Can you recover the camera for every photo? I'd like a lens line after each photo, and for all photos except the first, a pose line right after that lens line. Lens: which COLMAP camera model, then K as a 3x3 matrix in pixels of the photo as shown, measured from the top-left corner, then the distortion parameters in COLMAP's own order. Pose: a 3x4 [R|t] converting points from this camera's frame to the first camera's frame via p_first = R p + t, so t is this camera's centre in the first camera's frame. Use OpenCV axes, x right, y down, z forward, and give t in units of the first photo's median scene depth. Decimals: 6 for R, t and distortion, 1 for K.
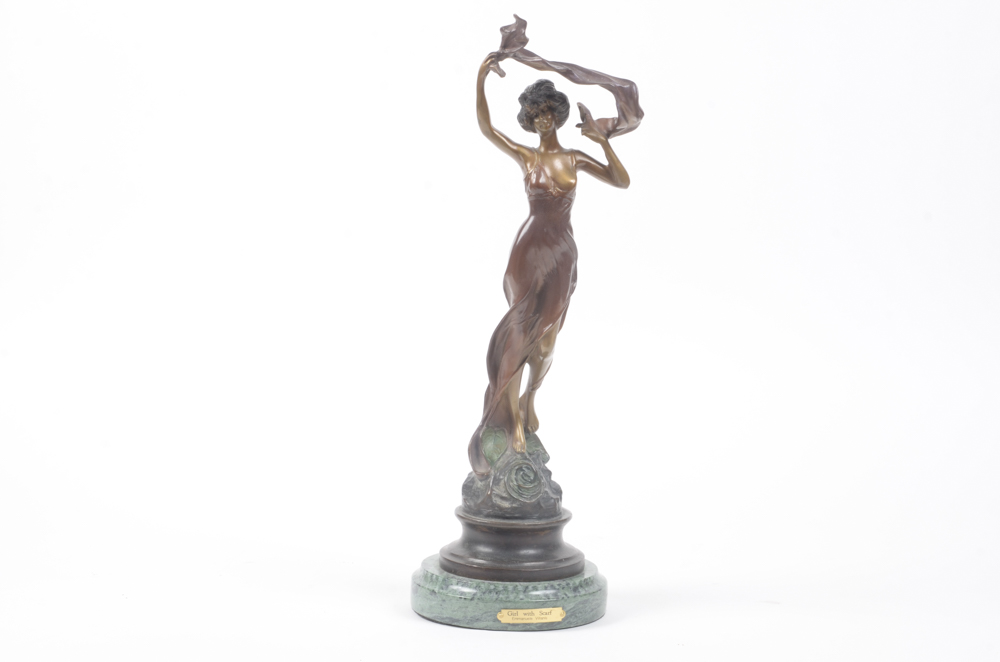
lens RADIAL K [[1915.4, 0, 497.7], [0, 1915.4, 332.3], [0, 0, 1]] dist [-0.020324, 0.000000]
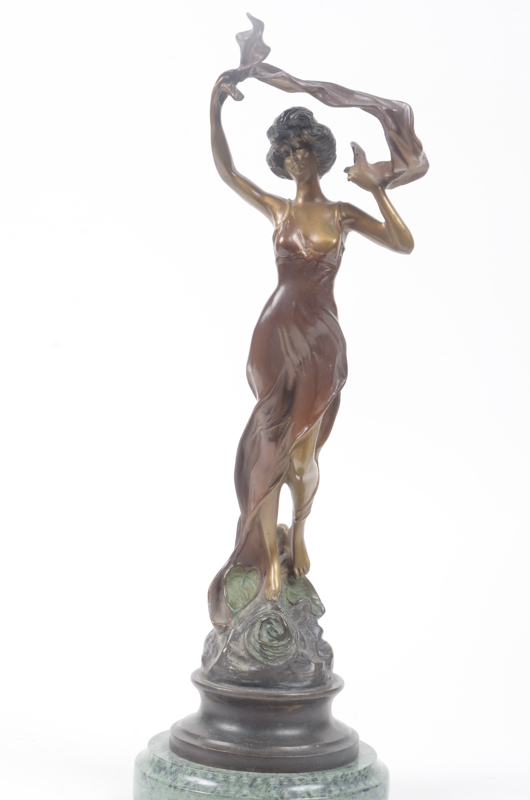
lens RADIAL K [[1608.6, 0, 273.8], [0, 1608.6, 411.2], [0, 0, 1]] dist [0.028887, 0.000000]
pose [[0.972752, 0.029430, -0.229972, 0.163498], [-0.045930, 0.996714, -0.066726, 0.031386], [0.227252, 0.075470, 0.970907, 0.380337]]
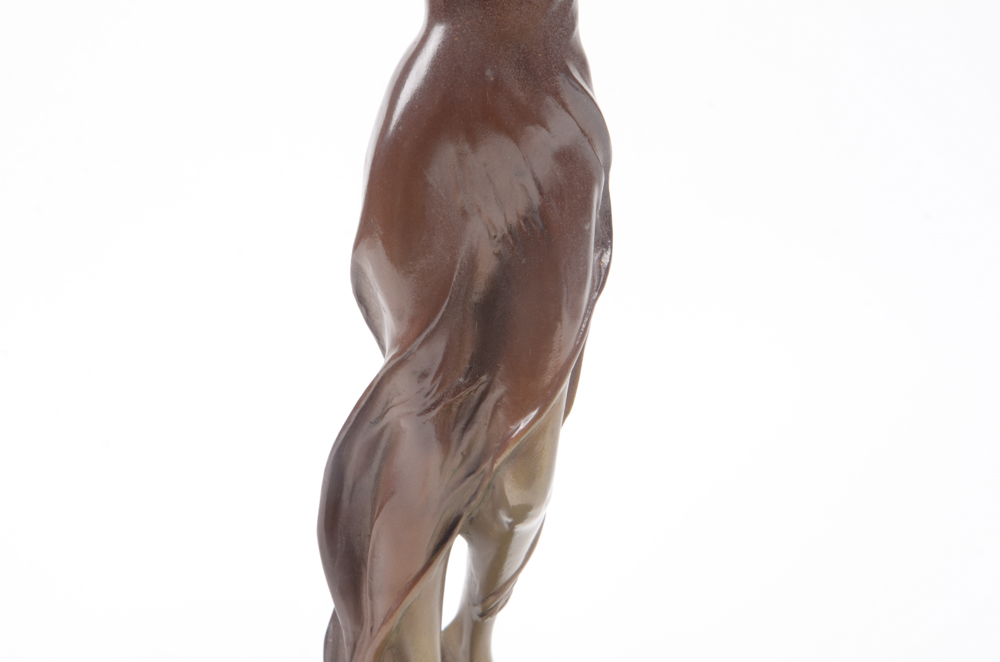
lens RADIAL K [[2493.5, 0, 499.5], [0, 2493.5, 326.3], [0, 0, 1]] dist [-0.006542, 0.000000]
pose [[0.996396, -0.077909, 0.033533, 0.011582], [0.075783, 0.995283, 0.060573, -0.038953], [-0.038094, -0.057814, 0.997600, 0.643307]]
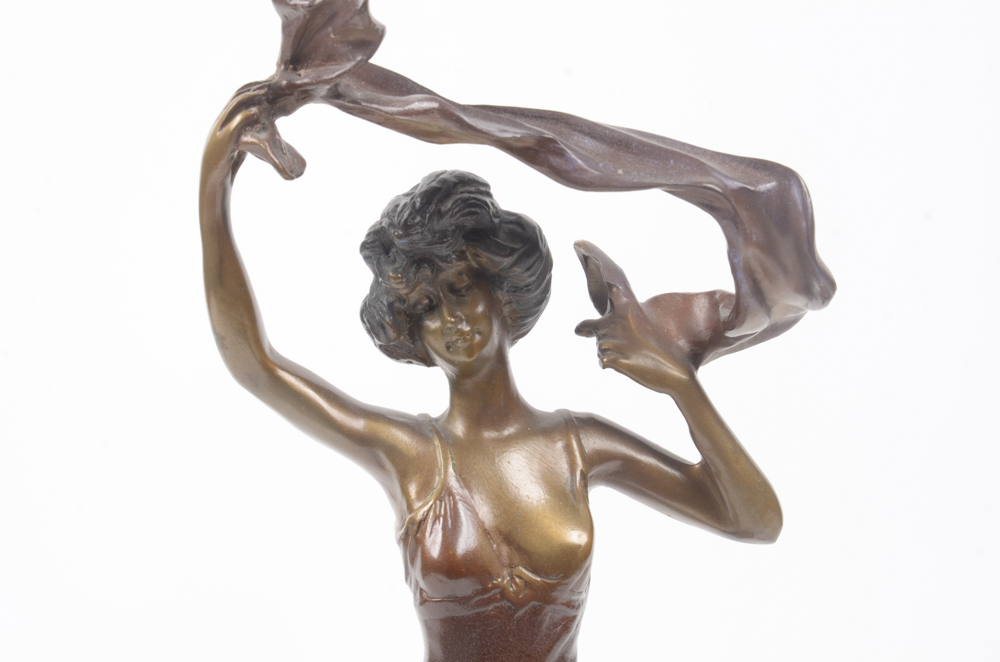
lens RADIAL K [[2493.5, 0, 498.6], [0, 2493.5, 335.5], [0, 0, 1]] dist [-0.006542, 0.000000]
pose [[0.997762, -0.056004, 0.036521, 0.016497], [0.056162, 0.998416, -0.003326, -0.106425], [-0.036277, 0.005369, 0.999327, 0.642970]]
